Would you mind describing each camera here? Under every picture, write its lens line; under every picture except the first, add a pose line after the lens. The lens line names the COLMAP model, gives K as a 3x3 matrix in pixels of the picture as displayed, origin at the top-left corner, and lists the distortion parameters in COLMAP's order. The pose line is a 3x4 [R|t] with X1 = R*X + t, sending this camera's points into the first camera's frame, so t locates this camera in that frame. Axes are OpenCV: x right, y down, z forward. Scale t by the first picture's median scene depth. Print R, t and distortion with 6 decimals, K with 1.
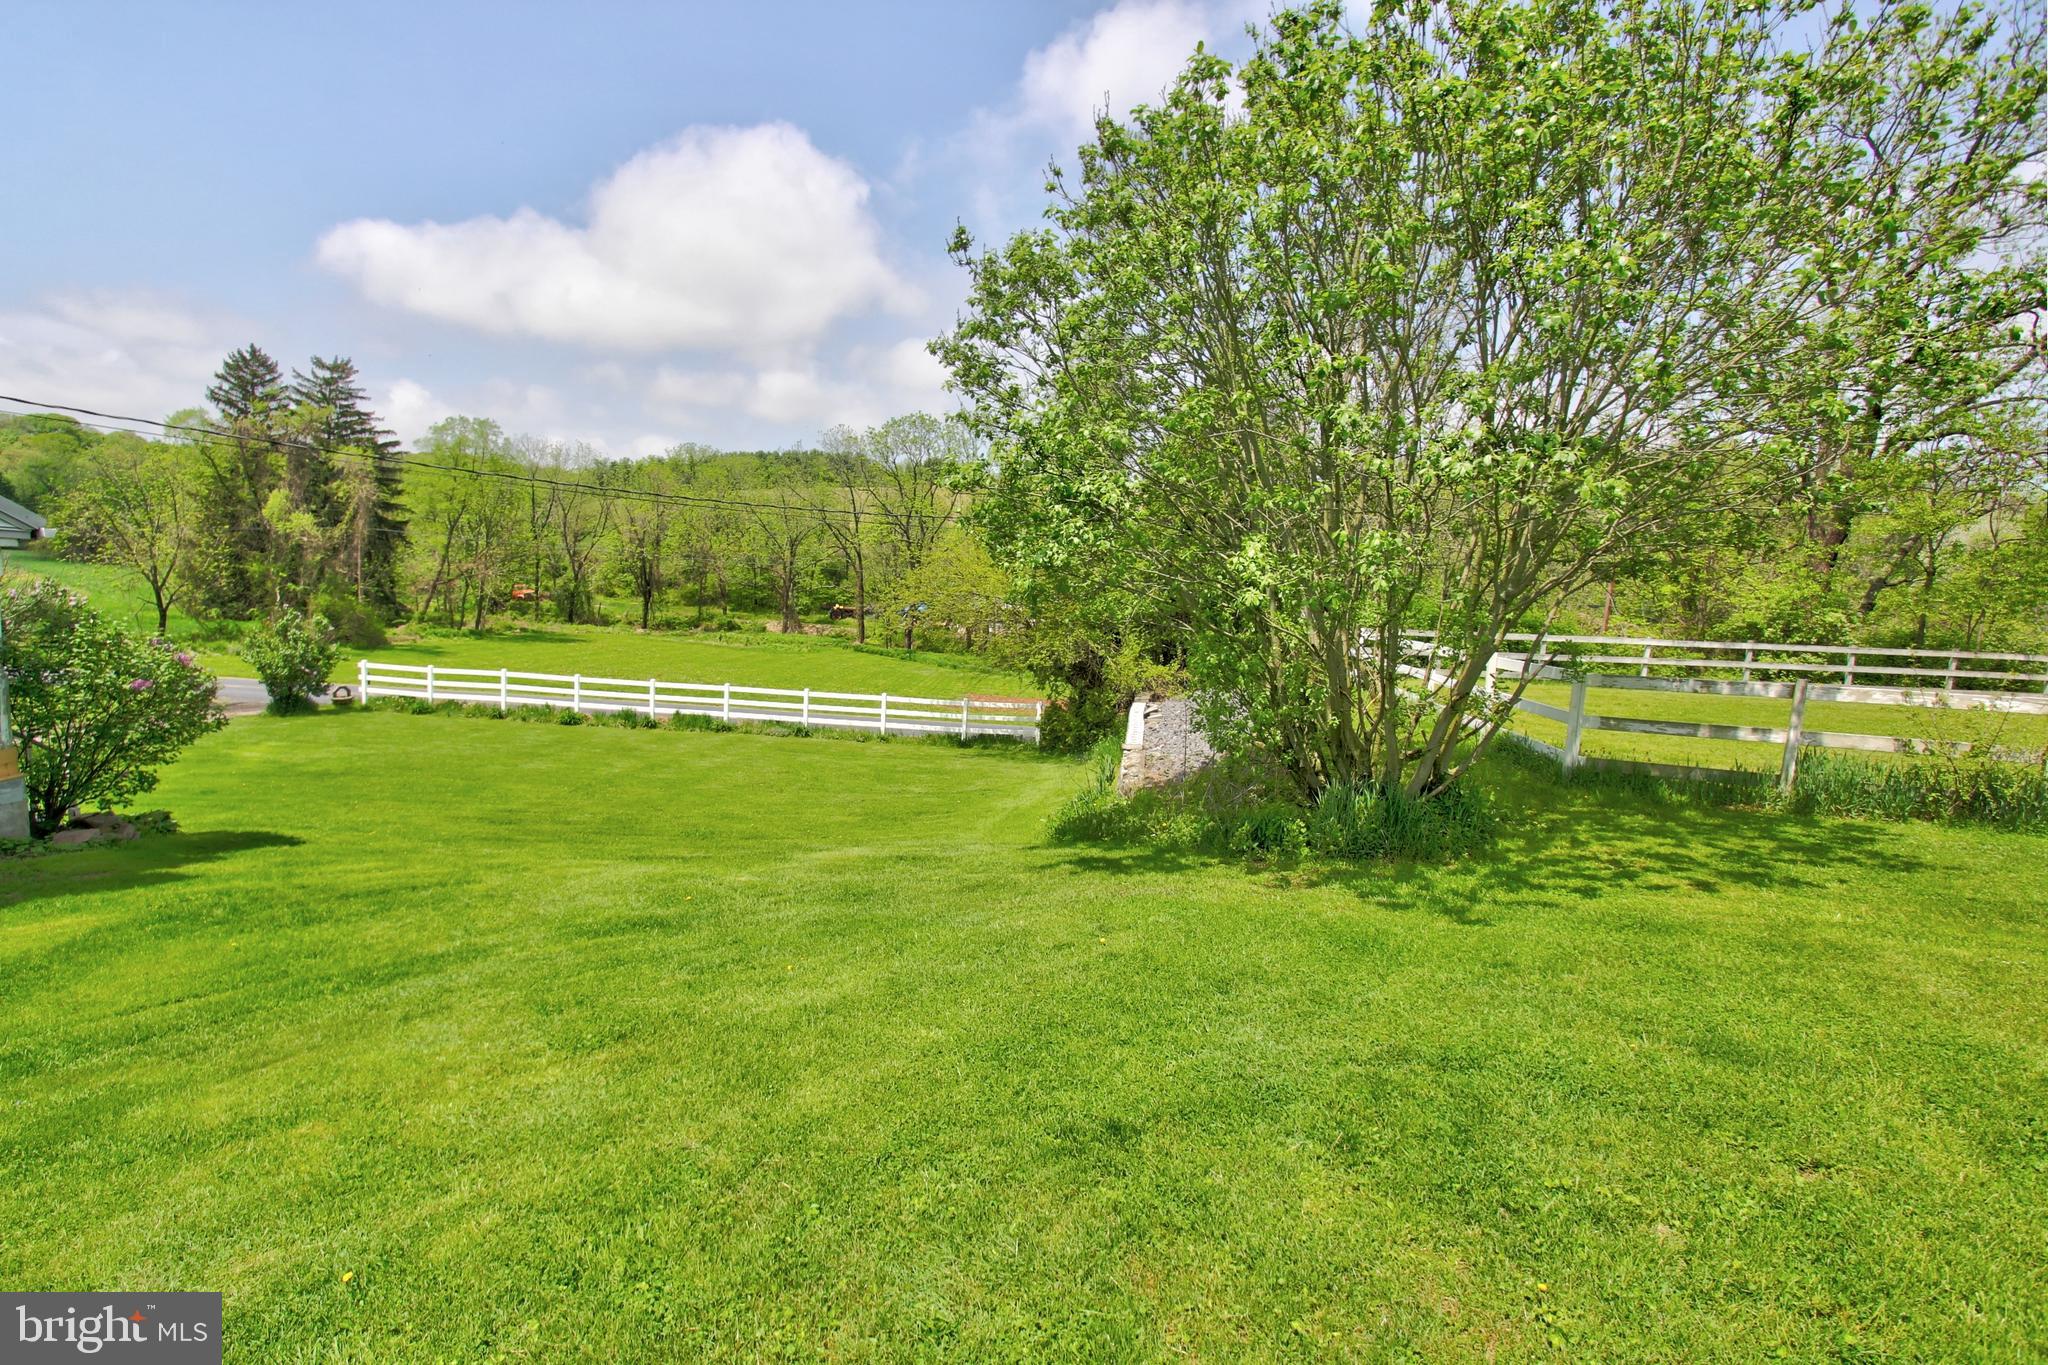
lens RADIAL K [[962.9, 0, 996.8], [0, 962.9, 681.4], [0, 0, 1]] dist [-0.020706, 0.004469]
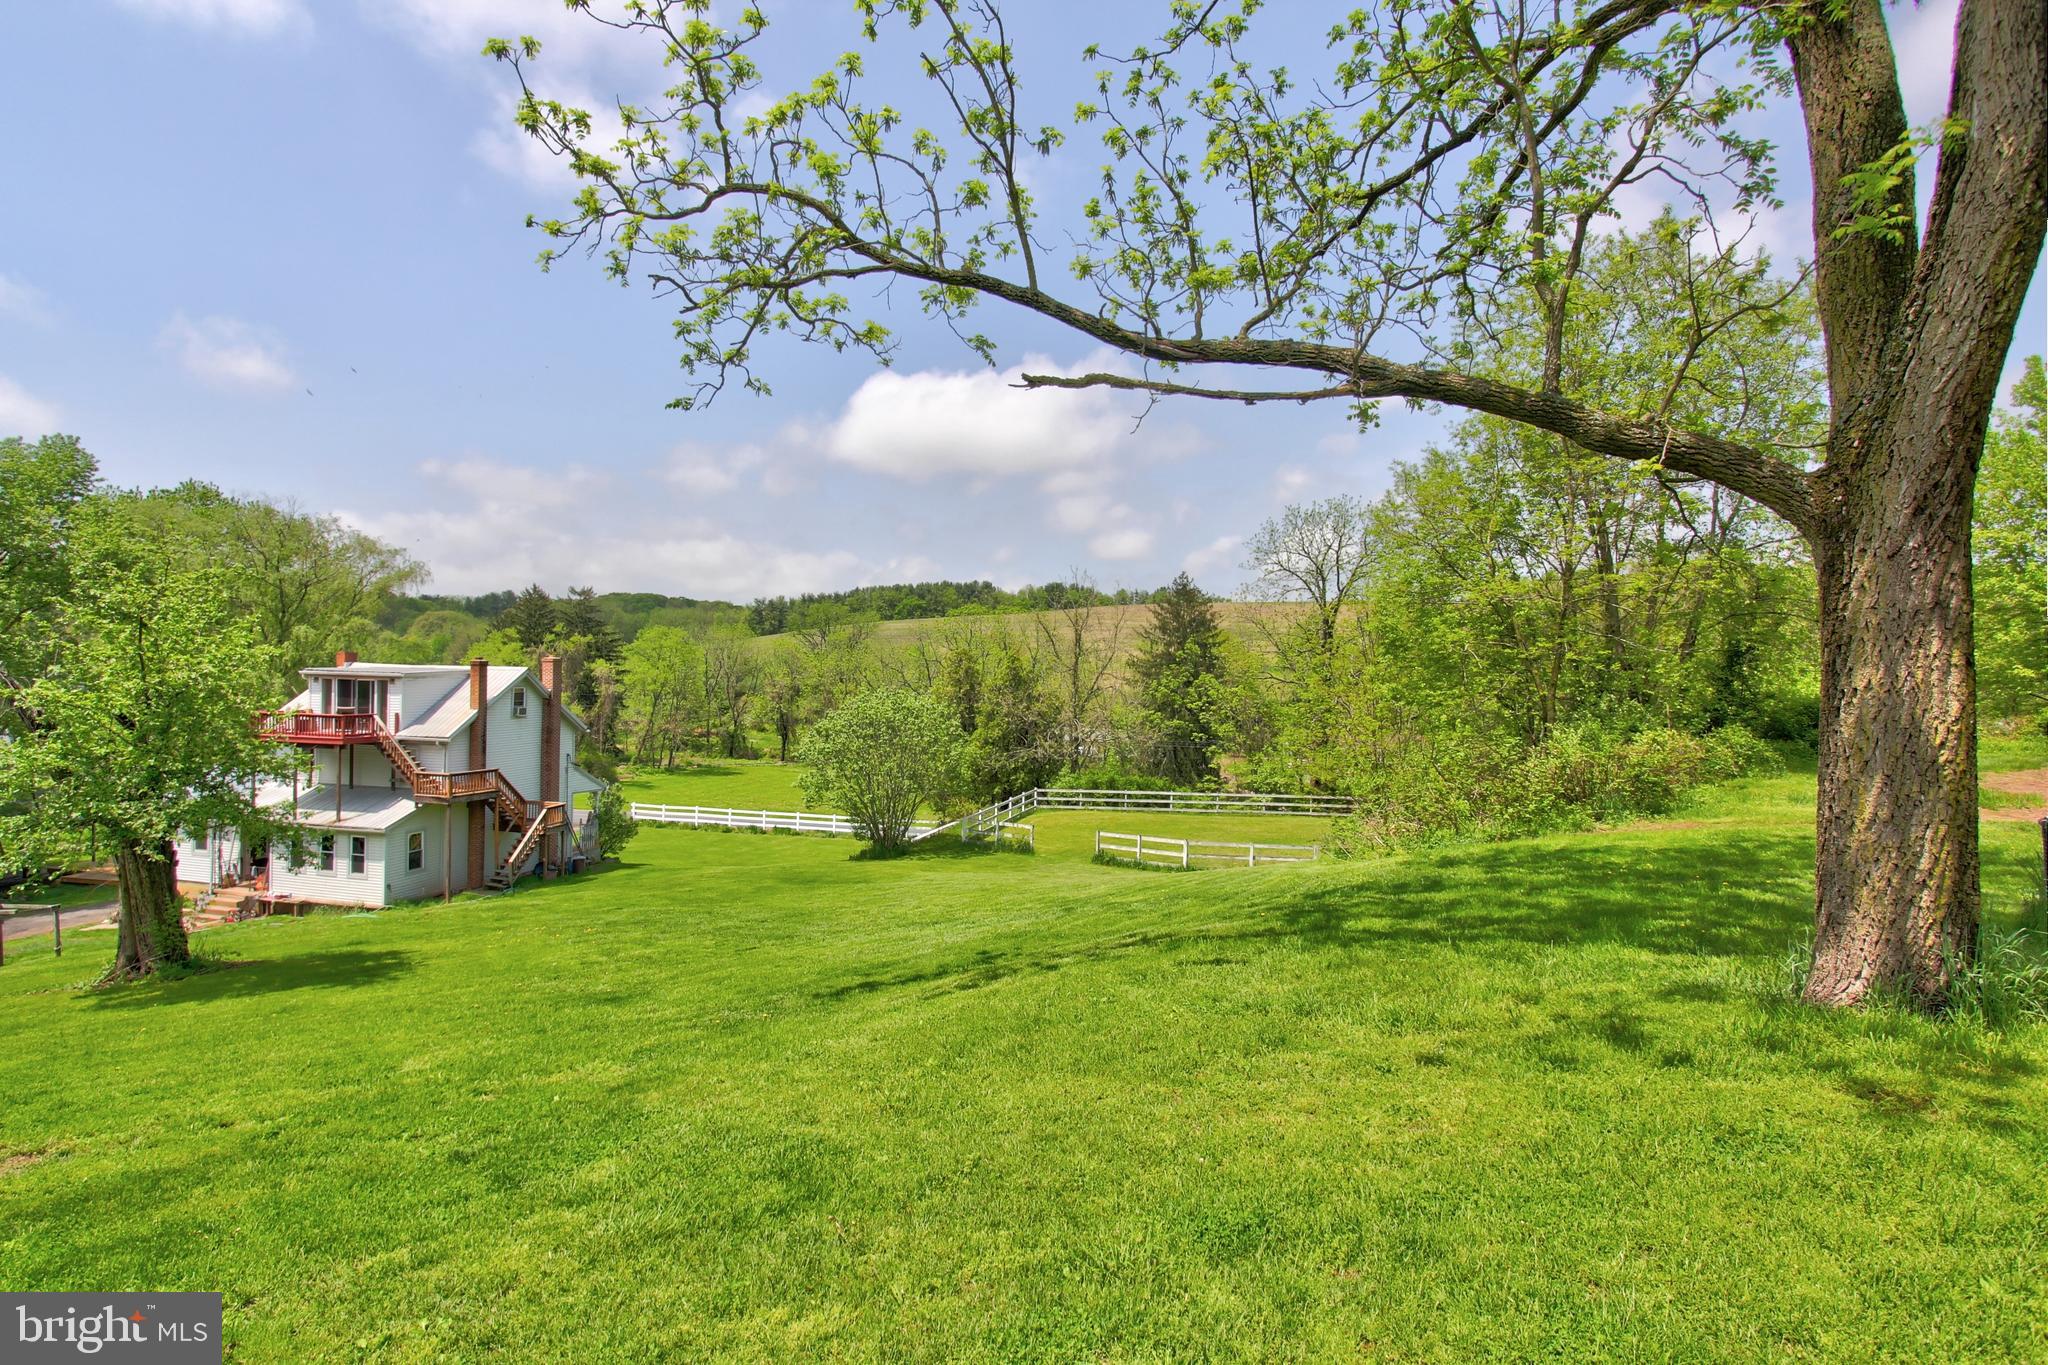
lens RADIAL K [[962.9, 0, 996.8], [0, 962.9, 681.4], [0, 0, 1]] dist [-0.020706, 0.004469]
pose [[0.988350, -0.030344, -0.149145, 0.267228], [0.014074, 0.993947, -0.108951, -0.026651], [0.151548, 0.105583, 0.982795, -0.583920]]
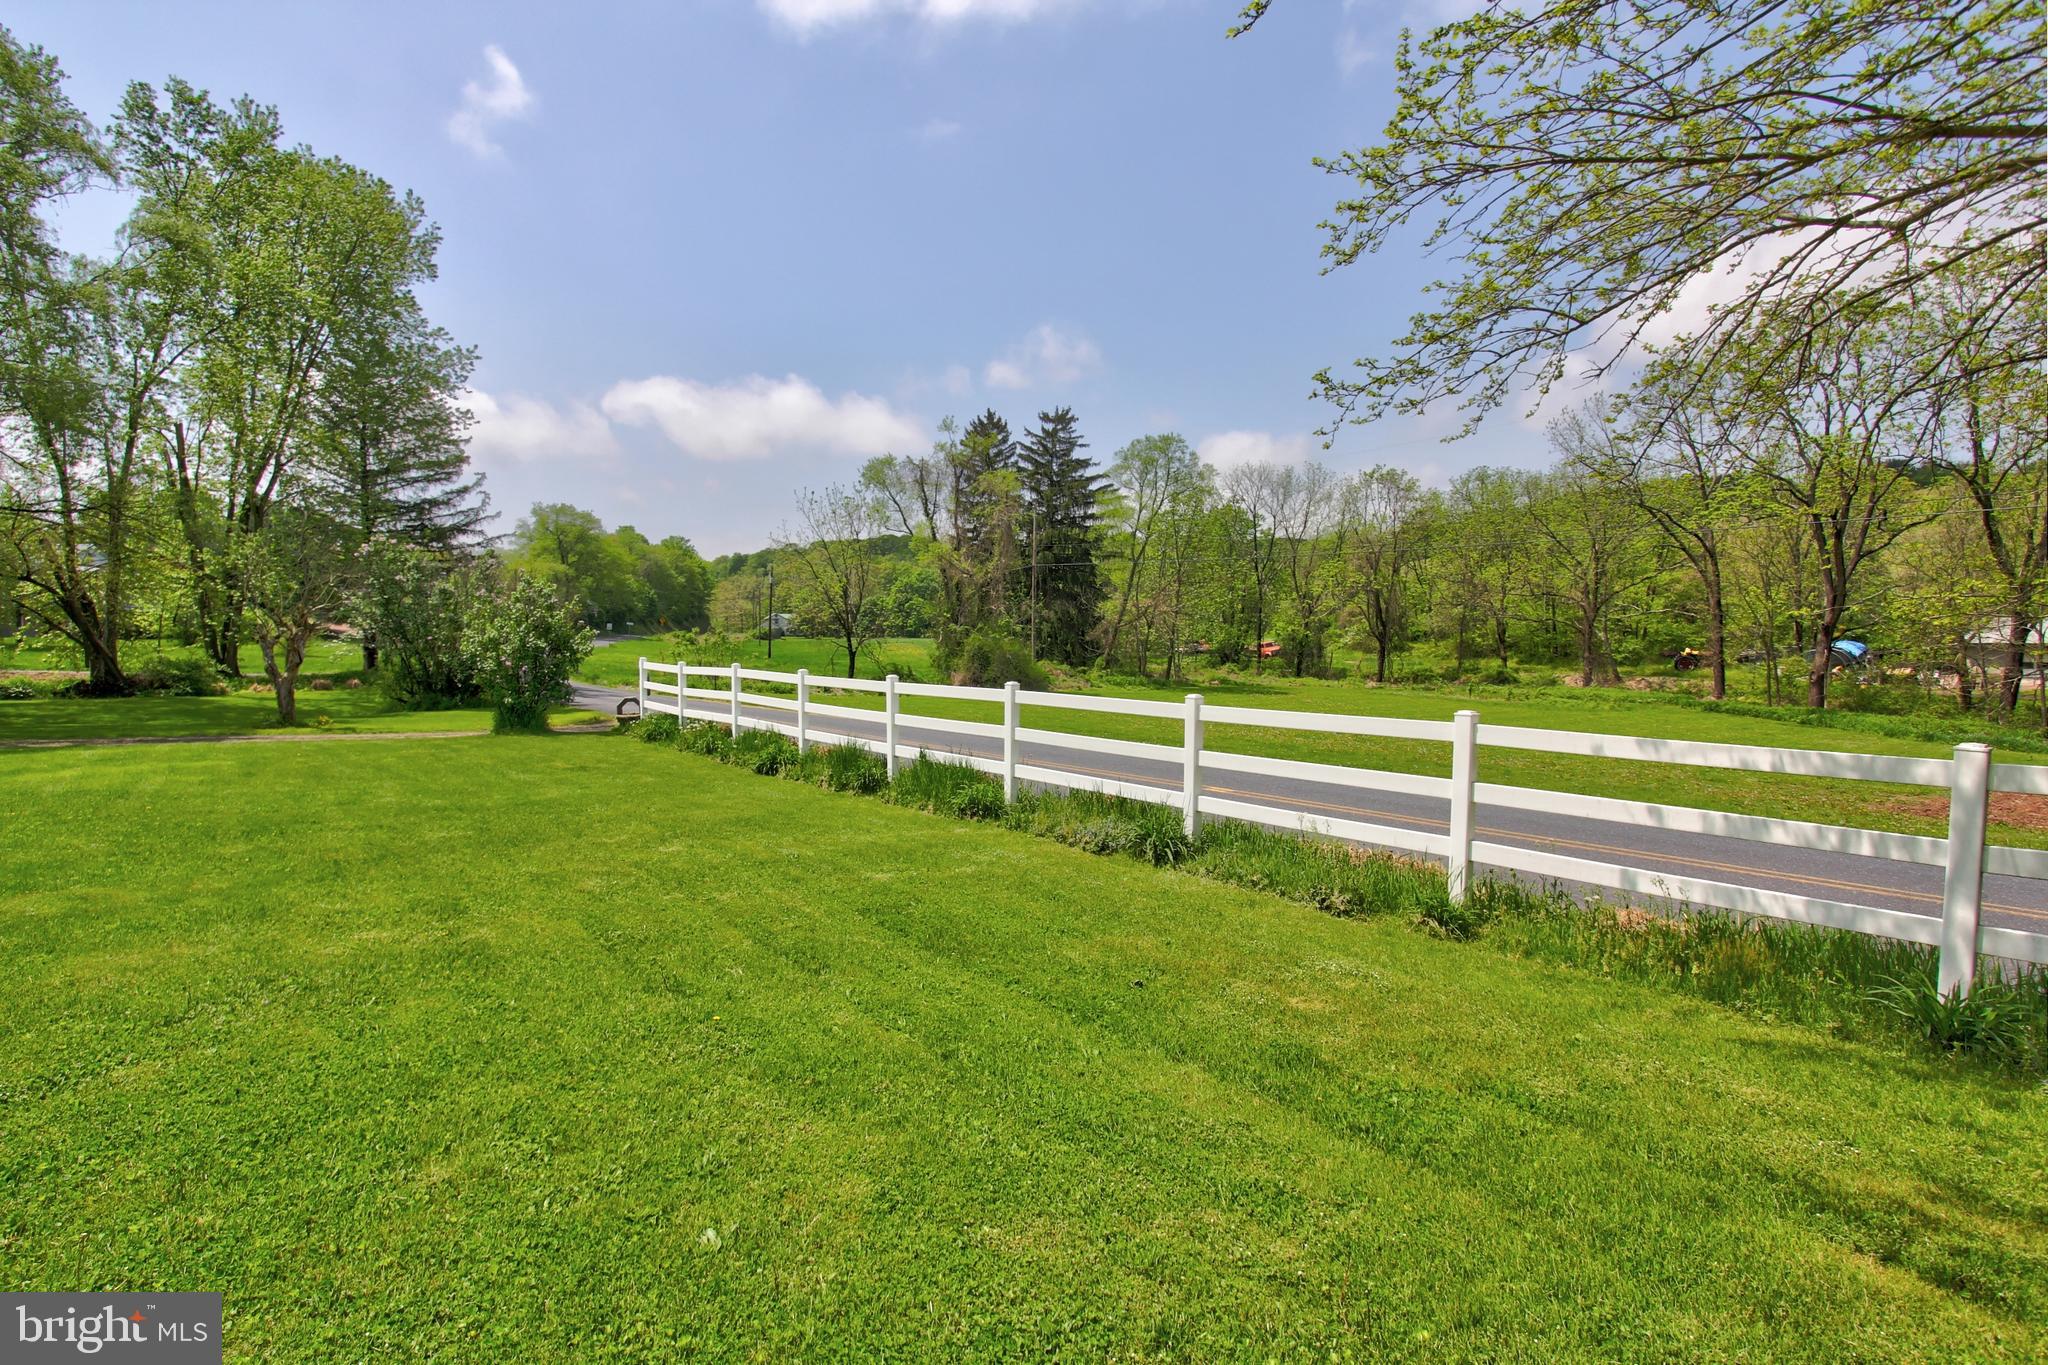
lens RADIAL K [[962.9, 0, 996.8], [0, 962.9, 681.4], [0, 0, 1]] dist [-0.020706, 0.004469]
pose [[0.681626, -0.017832, -0.731484, -0.015524], [-0.042238, 0.997077, -0.063666, 0.013994], [0.730481, 0.074293, 0.678880, 0.432758]]
